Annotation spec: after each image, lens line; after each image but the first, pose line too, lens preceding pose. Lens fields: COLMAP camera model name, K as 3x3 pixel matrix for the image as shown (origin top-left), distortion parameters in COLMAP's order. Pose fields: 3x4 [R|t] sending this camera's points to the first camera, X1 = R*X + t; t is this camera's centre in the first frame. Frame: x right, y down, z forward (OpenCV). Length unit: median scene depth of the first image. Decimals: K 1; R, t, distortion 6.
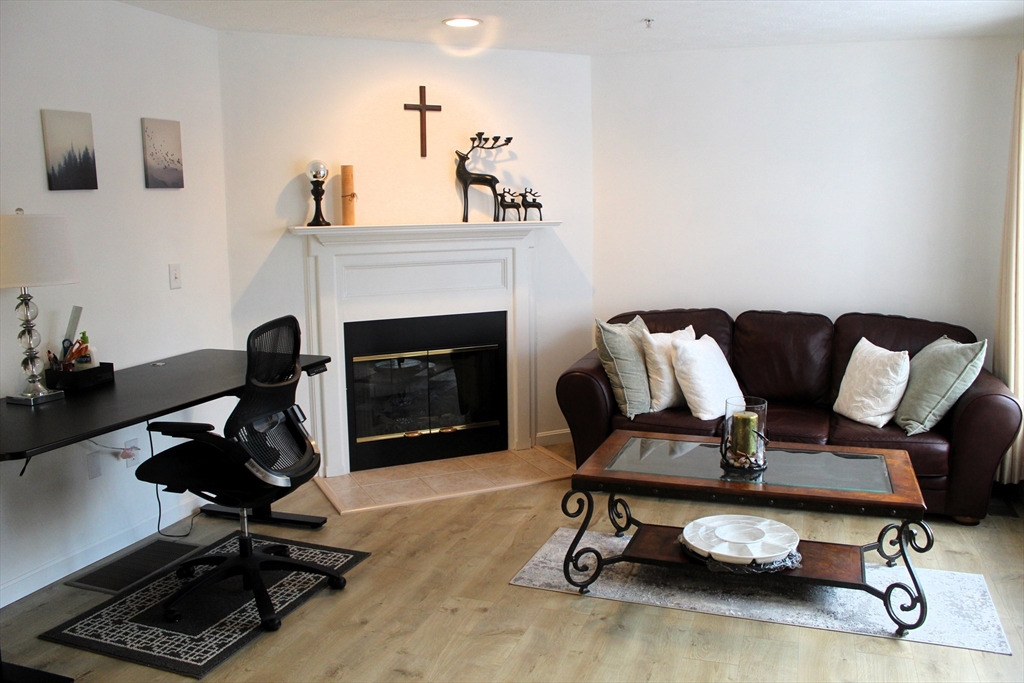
lens RADIAL K [[855.7, 0, 524.2], [0, 855.7, 336.8], [0, 0, 1]] dist [-0.166283, 0.156555]
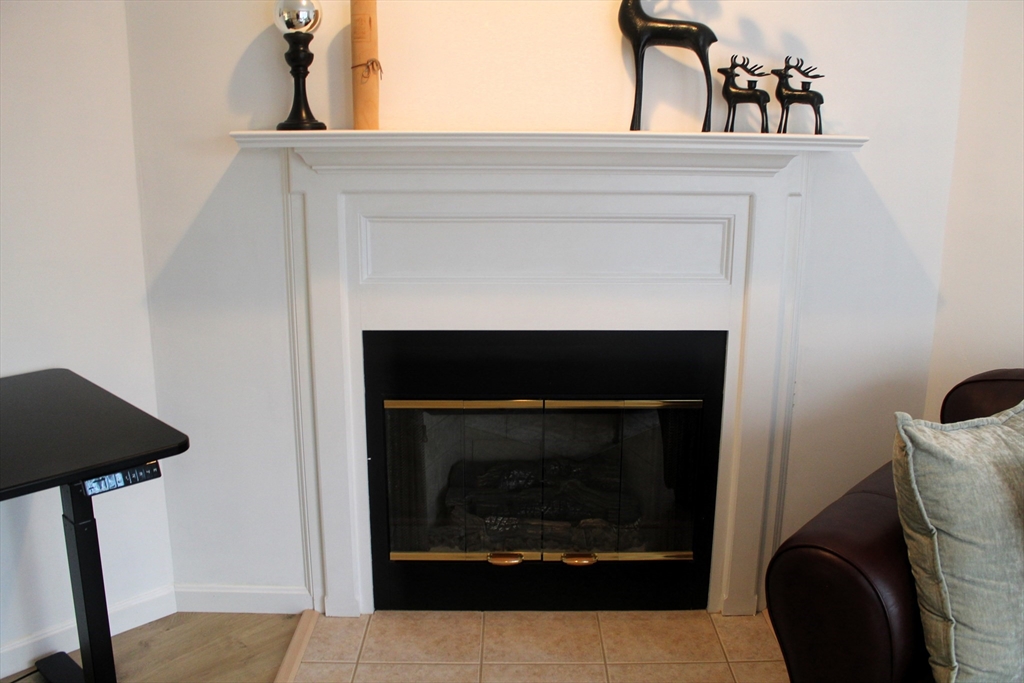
lens RADIAL K [[855.7, 0, 524.2], [0, 855.7, 336.8], [0, 0, 1]] dist [-0.166283, 0.156555]
pose [[0.895962, 0.113420, -0.429403, 0.081728], [-0.082532, 0.992520, 0.089953, -0.062080], [0.436394, -0.045155, 0.898622, 0.570077]]
